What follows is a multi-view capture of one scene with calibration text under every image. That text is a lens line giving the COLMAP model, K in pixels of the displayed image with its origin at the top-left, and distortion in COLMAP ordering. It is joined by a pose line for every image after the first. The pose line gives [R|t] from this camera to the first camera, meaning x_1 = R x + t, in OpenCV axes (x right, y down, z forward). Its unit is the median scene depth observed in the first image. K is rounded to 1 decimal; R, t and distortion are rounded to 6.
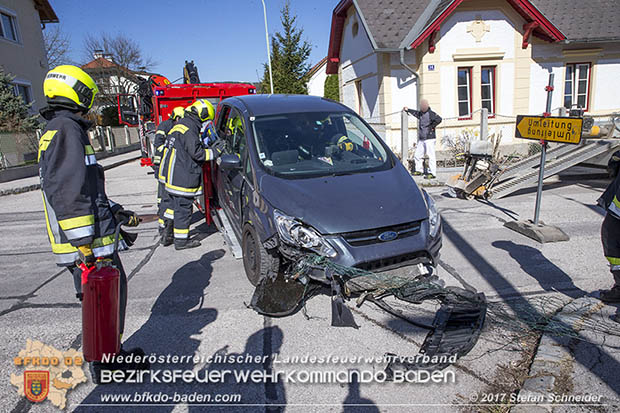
lens RADIAL K [[428.6, 0, 310.0], [0, 428.6, 206.5], [0, 0, 1]] dist [-0.103827, 0.099309]
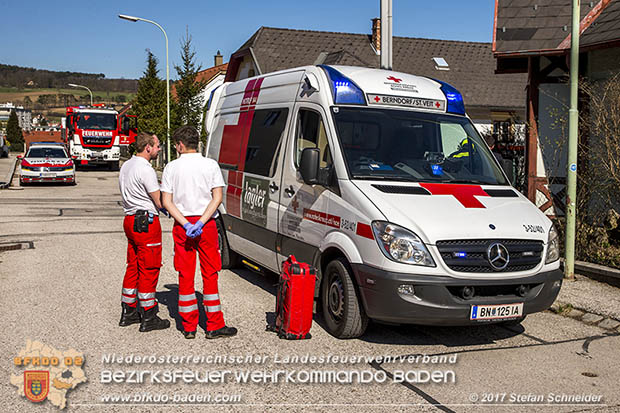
lens RADIAL K [[764.3, 0, 310.0], [0, 764.3, 206.5], [0, 0, 1]] dist [0.032854, 0.050292]
pose [[0.961282, 0.049562, 0.271072, -0.355629], [-0.016567, 0.992308, -0.122678, 0.235131], [-0.275067, 0.113437, 0.954709, -1.224573]]
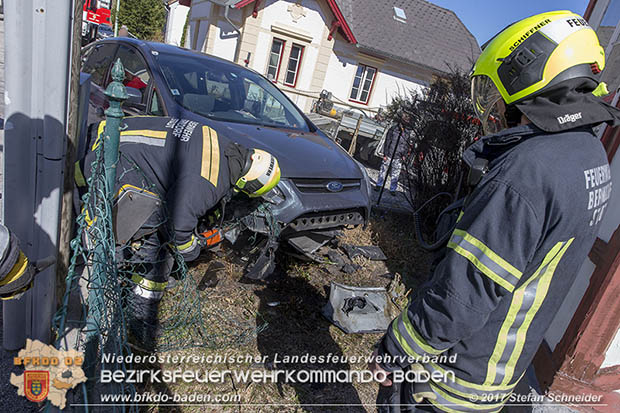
lens RADIAL K [[418.4, 0, 310.0], [0, 418.4, 206.5], [0, 0, 1]] dist [0.006174, 0.004009]
pose [[0.919533, 0.212068, 0.330886, 0.147283], [-0.249684, 0.965408, 0.075133, 0.026988], [-0.303507, -0.151704, 0.940675, -0.253143]]
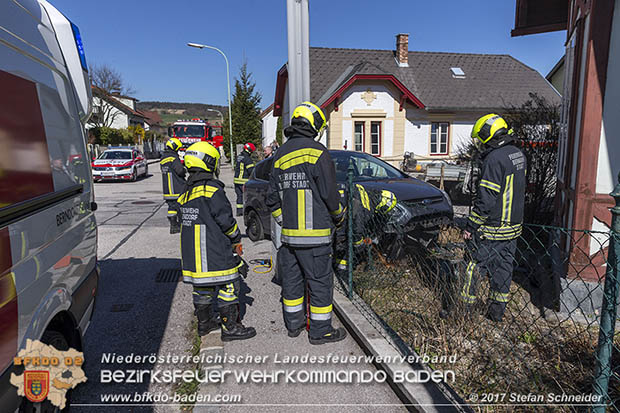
lens RADIAL K [[418.4, 0, 310.0], [0, 418.4, 206.5], [0, 0, 1]] dist [0.006174, 0.004009]
pose [[0.995664, 0.045602, 0.081074, 0.087070], [-0.040841, 0.997395, -0.059450, 0.061975], [-0.083574, 0.055881, 0.994934, -0.436283]]
